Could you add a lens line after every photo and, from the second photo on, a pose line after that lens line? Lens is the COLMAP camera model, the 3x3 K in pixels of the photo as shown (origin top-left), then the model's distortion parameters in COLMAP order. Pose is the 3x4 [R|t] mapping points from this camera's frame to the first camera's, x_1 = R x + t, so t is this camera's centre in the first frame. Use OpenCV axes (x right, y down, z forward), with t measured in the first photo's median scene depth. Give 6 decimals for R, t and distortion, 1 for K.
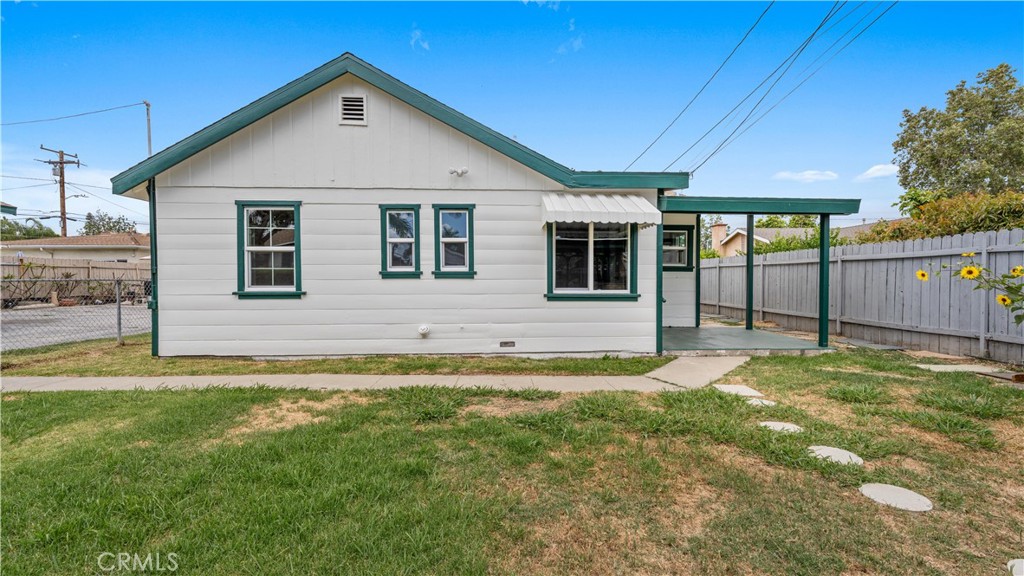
lens RADIAL K [[416.5, 0, 507.1], [0, 416.5, 287.8], [0, 0, 1]] dist [-0.002814, 0.001082]
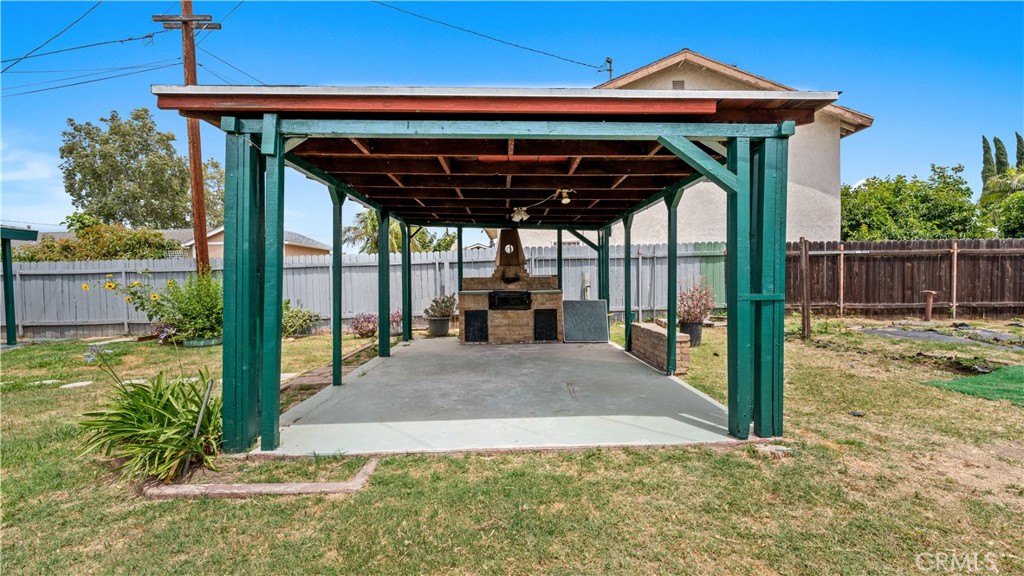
lens RADIAL K [[416.5, 0, 496.9], [0, 416.5, 290.7], [0, 0, 1]] dist [-0.002814, 0.001082]
pose [[0.019211, -0.035728, 0.999177, -0.496406], [0.041599, 0.998524, 0.034905, -0.005578], [-0.998950, 0.040894, 0.020669, -0.531473]]
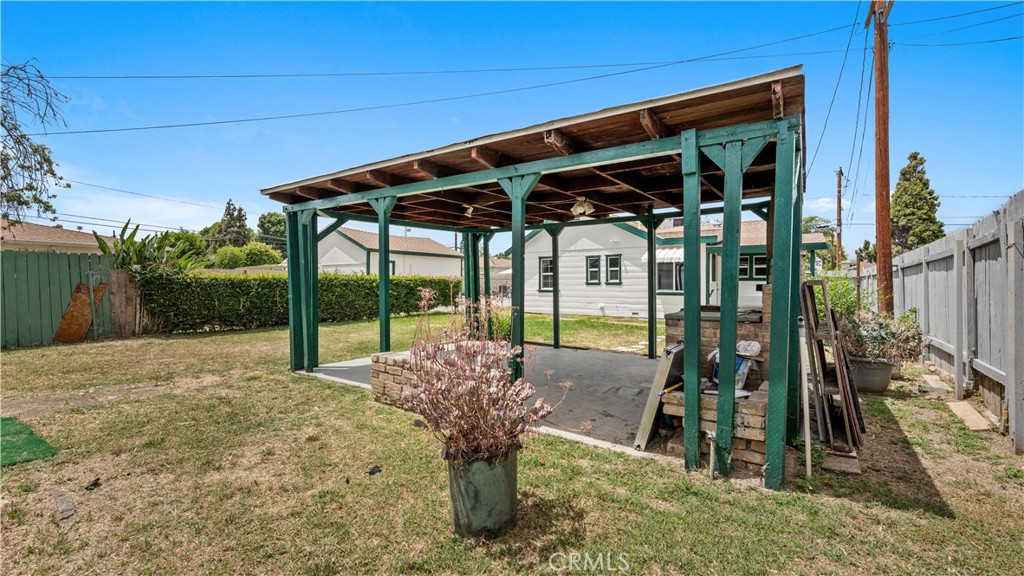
lens RADIAL K [[416.5, 0, 516.4], [0, 416.5, 286.7], [0, 0, 1]] dist [-0.002814, 0.001082]
pose [[0.791876, 0.006492, -0.610648, 0.893978], [-0.015281, 0.999841, -0.009186, 0.016923], [0.610491, 0.016605, 0.791849, -1.240751]]
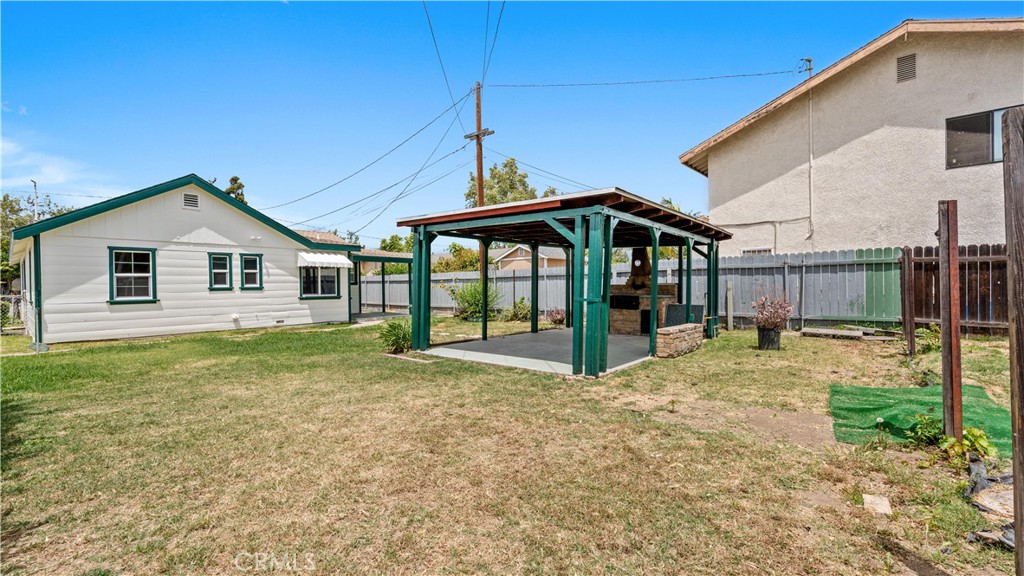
lens RADIAL K [[416.5, 0, 512.1], [0, 416.5, 285.5], [0, 0, 1]] dist [-0.002814, 0.001082]
pose [[0.668908, -0.007754, 0.743305, -0.774463], [0.025880, 0.999582, -0.012862, 0.011521], [-0.742894, 0.027840, 0.668830, -1.265230]]
